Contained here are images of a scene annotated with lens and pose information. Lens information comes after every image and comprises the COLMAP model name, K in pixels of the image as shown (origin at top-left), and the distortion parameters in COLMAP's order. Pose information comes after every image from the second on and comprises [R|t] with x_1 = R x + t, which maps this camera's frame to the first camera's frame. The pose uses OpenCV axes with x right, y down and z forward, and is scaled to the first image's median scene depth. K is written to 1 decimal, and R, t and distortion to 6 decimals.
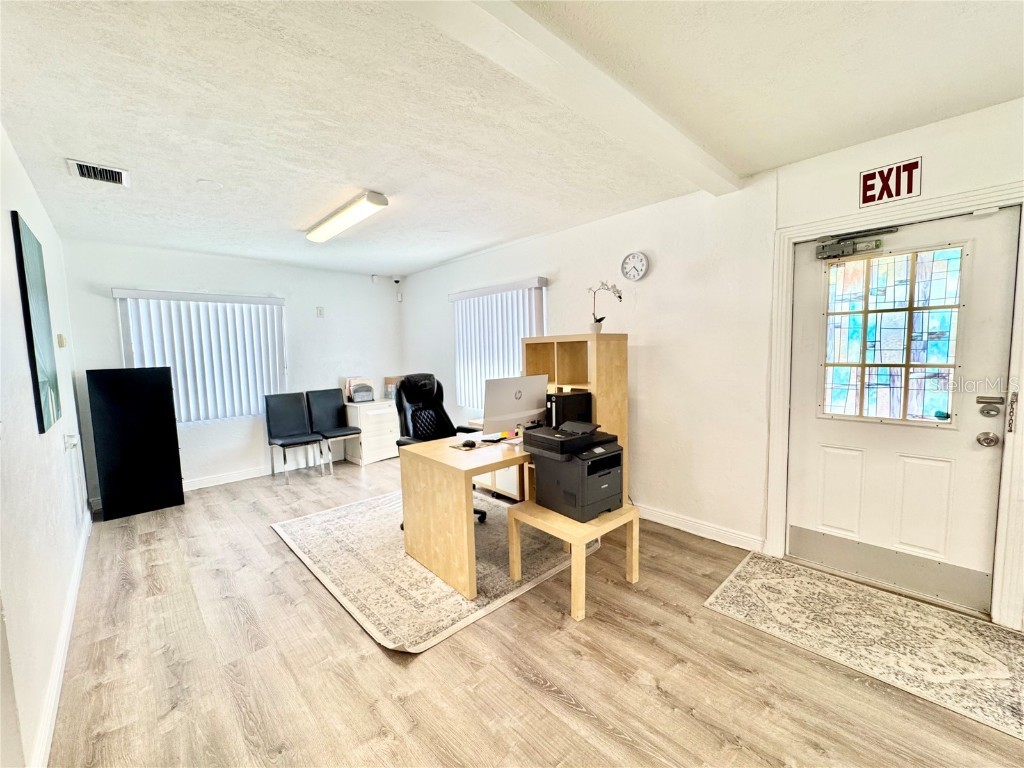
lens RADIAL K [[412.7, 0, 512.8], [0, 412.7, 382.7], [0, 0, 1]] dist [-0.003570, 0.000296]
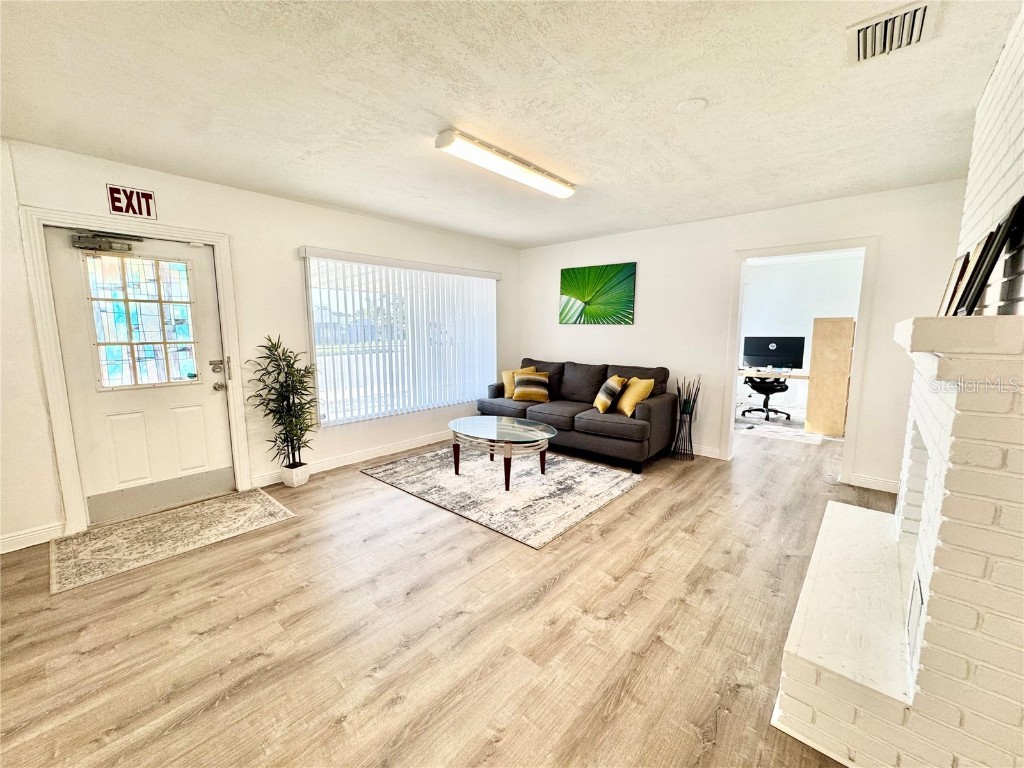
lens RADIAL K [[412.7, 0, 512.8], [0, 412.7, 383.3], [0, 0, 1]] dist [-0.003570, 0.000296]
pose [[-0.086852, -0.104980, 0.990674, -0.528832], [0.086008, 0.989929, 0.112442, 0.038210], [-0.992502, 0.094972, -0.076949, -0.038523]]
